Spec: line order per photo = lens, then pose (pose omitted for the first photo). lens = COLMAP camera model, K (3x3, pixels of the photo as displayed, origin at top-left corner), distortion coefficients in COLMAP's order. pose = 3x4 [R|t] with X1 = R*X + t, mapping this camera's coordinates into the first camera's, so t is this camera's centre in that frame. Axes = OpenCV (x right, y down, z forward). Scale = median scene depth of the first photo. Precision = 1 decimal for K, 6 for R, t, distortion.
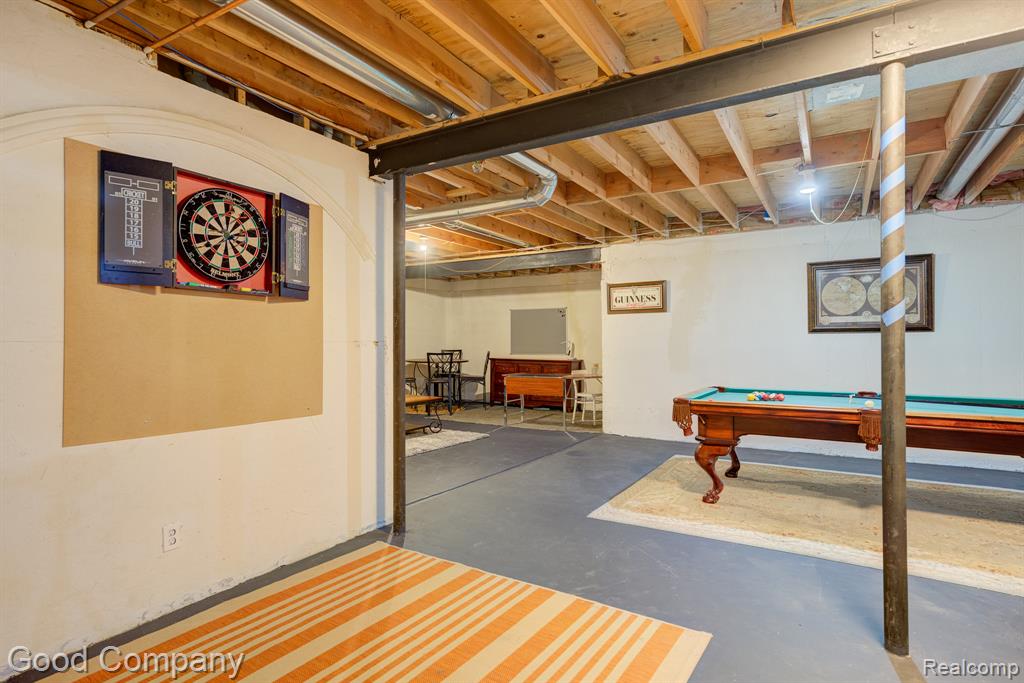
lens RADIAL K [[556.1, 0, 512.1], [0, 556.1, 342.8], [0, 0, 1]] dist [-0.005099, -0.000419]
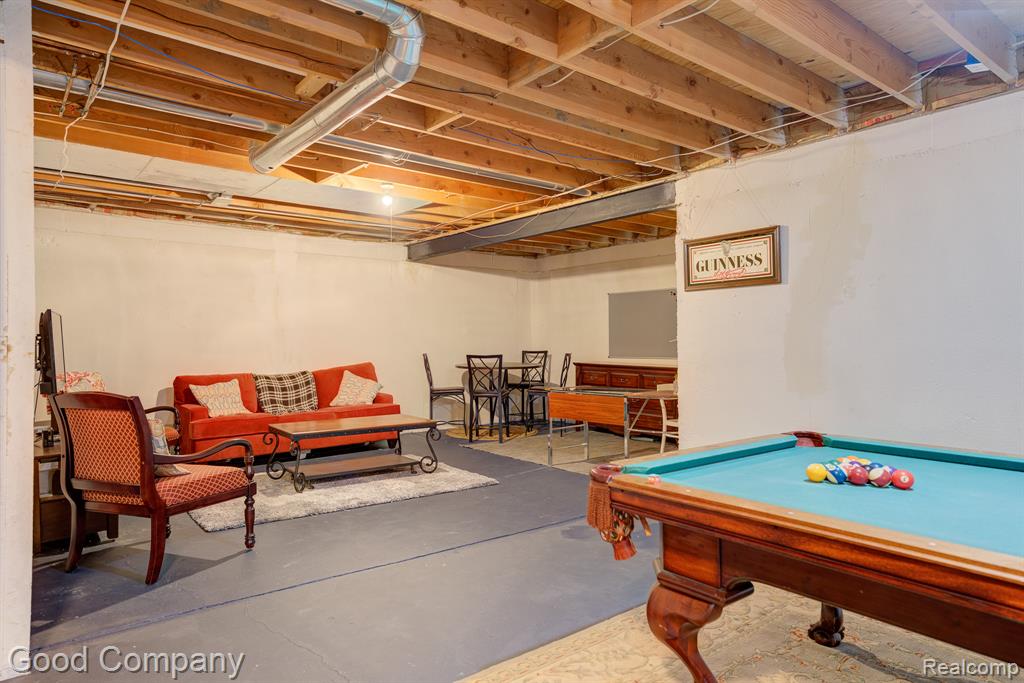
lens RADIAL K [[635.8, 0, 511.4], [0, 635.8, 341.0], [0, 0, 1]] dist [0.022652, 0.005374]
pose [[0.937671, -0.002968, -0.347512, 0.235825], [0.002176, 0.999994, -0.002669, 0.002532], [0.347517, 0.001747, 0.937672, 0.301494]]
